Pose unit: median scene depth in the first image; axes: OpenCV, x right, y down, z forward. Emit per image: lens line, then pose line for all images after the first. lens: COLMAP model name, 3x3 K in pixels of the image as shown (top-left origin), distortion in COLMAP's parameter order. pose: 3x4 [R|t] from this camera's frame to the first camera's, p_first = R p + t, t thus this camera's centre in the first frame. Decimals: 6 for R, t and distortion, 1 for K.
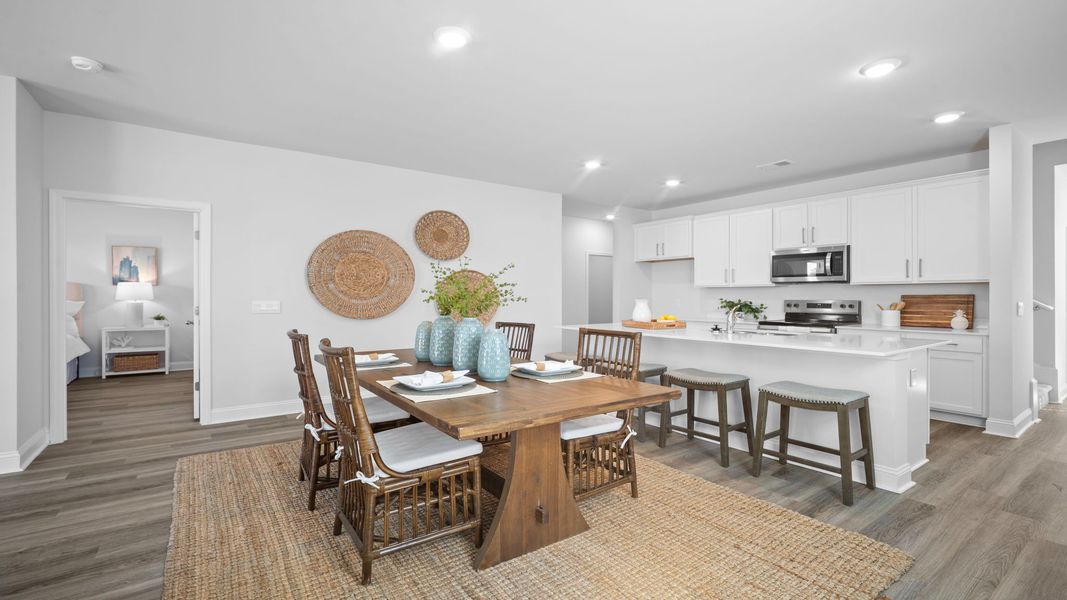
lens RADIAL K [[474.2, 0, 534.9], [0, 474.2, 295.4], [0, 0, 1]] dist [-0.002590, 0.000120]
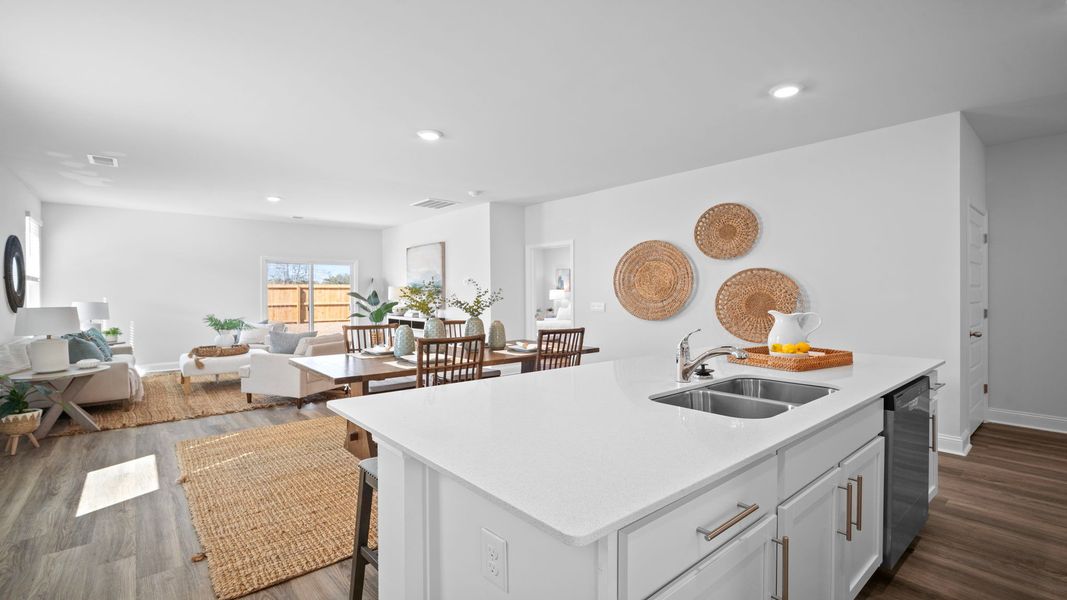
lens RADIAL K [[471.4, 0, 529.8], [0, 471.4, 303.0], [0, 0, 1]] dist [-0.003149, -0.000196]
pose [[0.073319, 0.018504, -0.997137, 0.687493], [0.010426, 0.999759, 0.019319, -0.014761], [0.997254, -0.011813, 0.073108, 0.603637]]
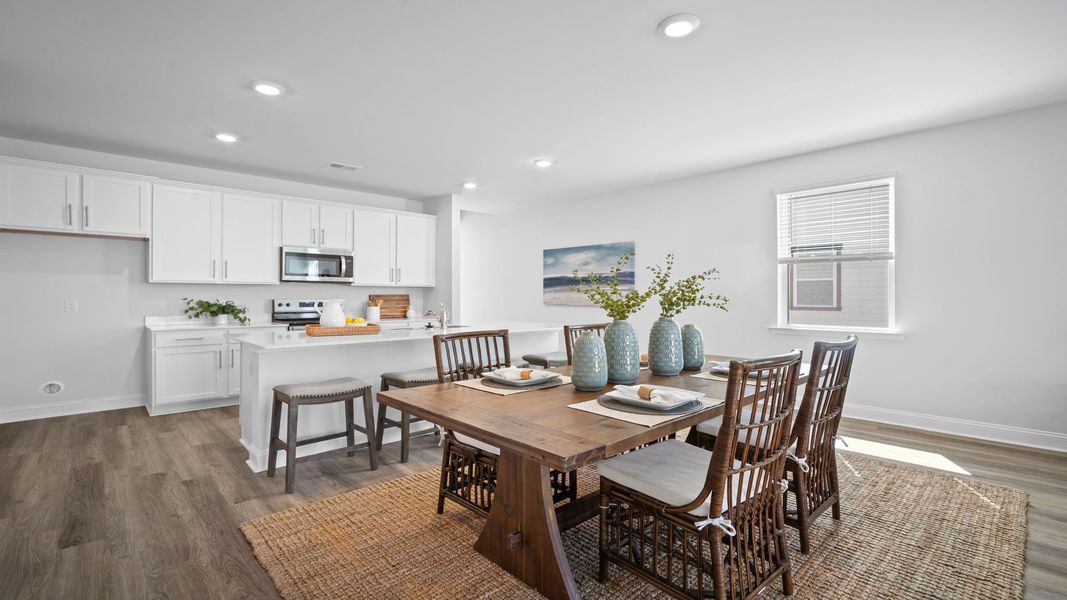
lens RADIAL K [[471.4, 0, 529.8], [0, 471.4, 303.0], [0, 0, 1]] dist [-0.003149, -0.000196]
pose [[-0.127561, -0.014483, 0.991725, -0.525395], [-0.000516, 0.999894, 0.014536, 0.002787], [-0.991831, 0.001343, -0.127555, 0.707348]]
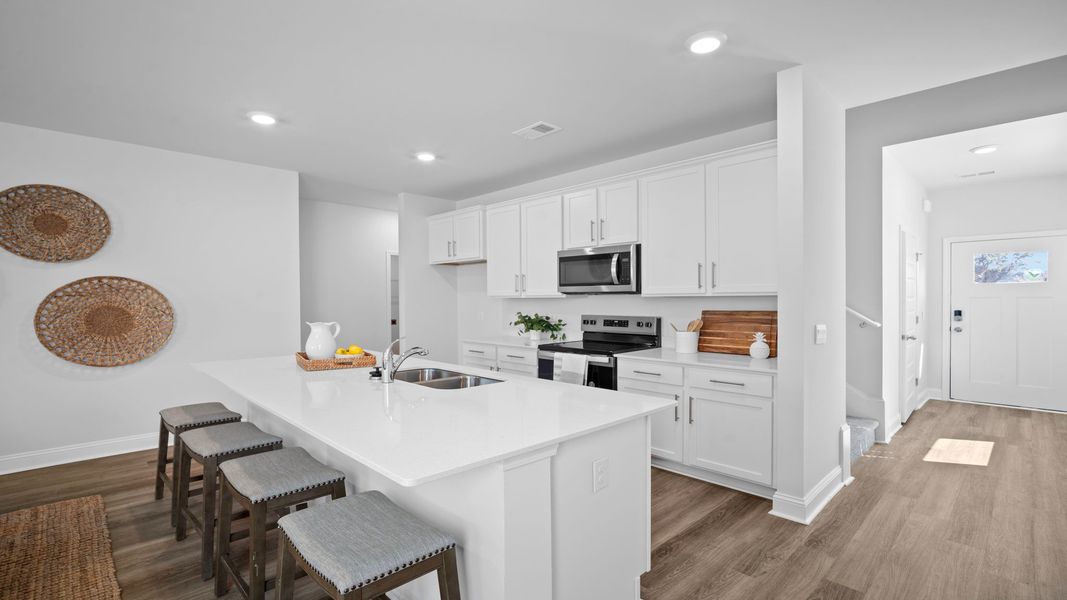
lens RADIAL K [[484.2, 0, 530.4], [0, 484.2, 303.9], [0, 0, 1]] dist [-0.002069, -0.000117]
pose [[0.989694, -0.007767, 0.142986, 0.378237], [0.005813, 0.999884, 0.014080, -0.022853], [-0.143079, -0.013104, 0.989625, 0.264075]]
